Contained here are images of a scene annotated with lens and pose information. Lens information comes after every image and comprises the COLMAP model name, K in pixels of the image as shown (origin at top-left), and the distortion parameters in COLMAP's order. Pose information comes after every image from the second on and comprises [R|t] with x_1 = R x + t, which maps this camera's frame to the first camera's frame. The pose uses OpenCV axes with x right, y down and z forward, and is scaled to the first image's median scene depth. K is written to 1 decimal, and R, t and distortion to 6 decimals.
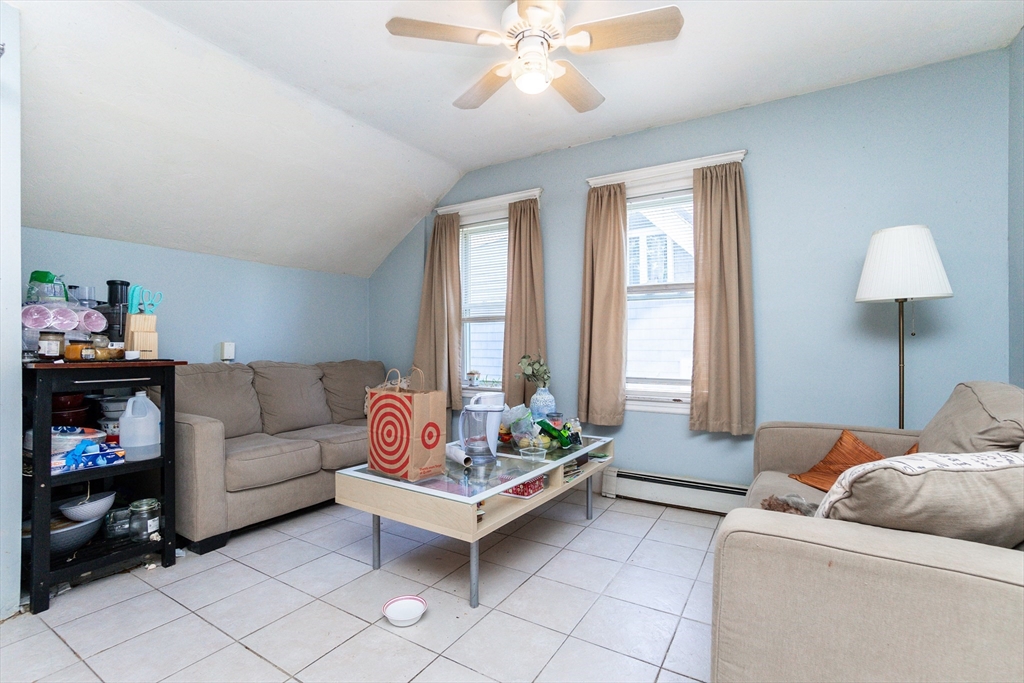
lens RADIAL K [[447.7, 0, 518.0], [0, 447.7, 338.3], [0, 0, 1]] dist [0.001741, 0.001361]
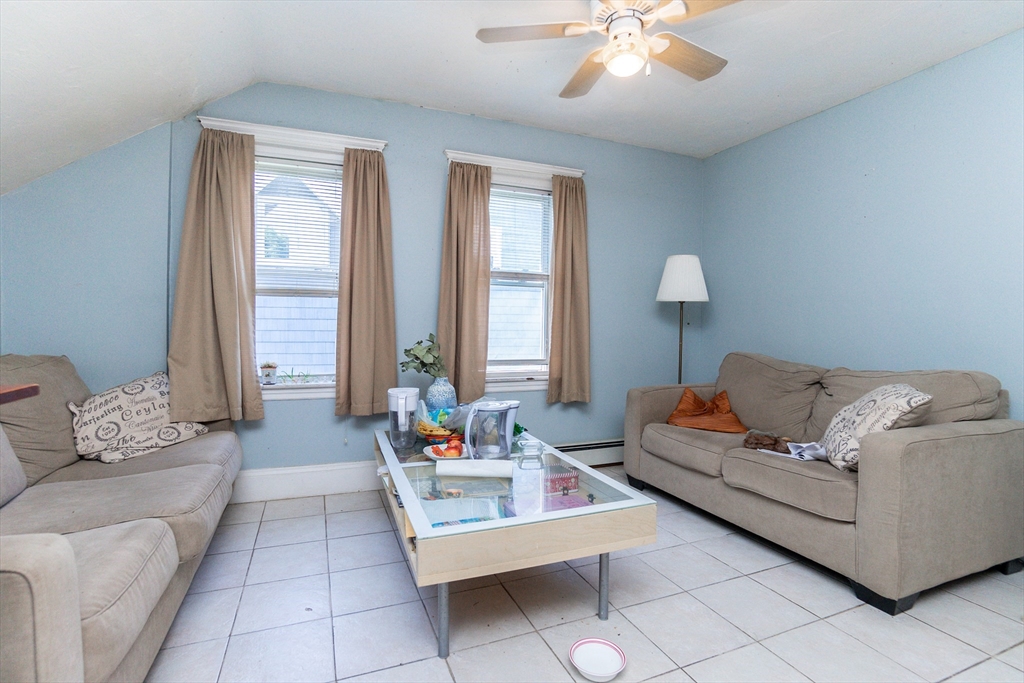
lens RADIAL K [[447.7, 0, 518.0], [0, 447.7, 338.3], [0, 0, 1]] dist [0.001741, 0.001361]
pose [[0.656492, -0.012163, 0.754235, -0.478453], [-0.019033, 0.999285, 0.032681, 0.001786], [-0.754093, -0.035811, 0.655791, 0.279541]]
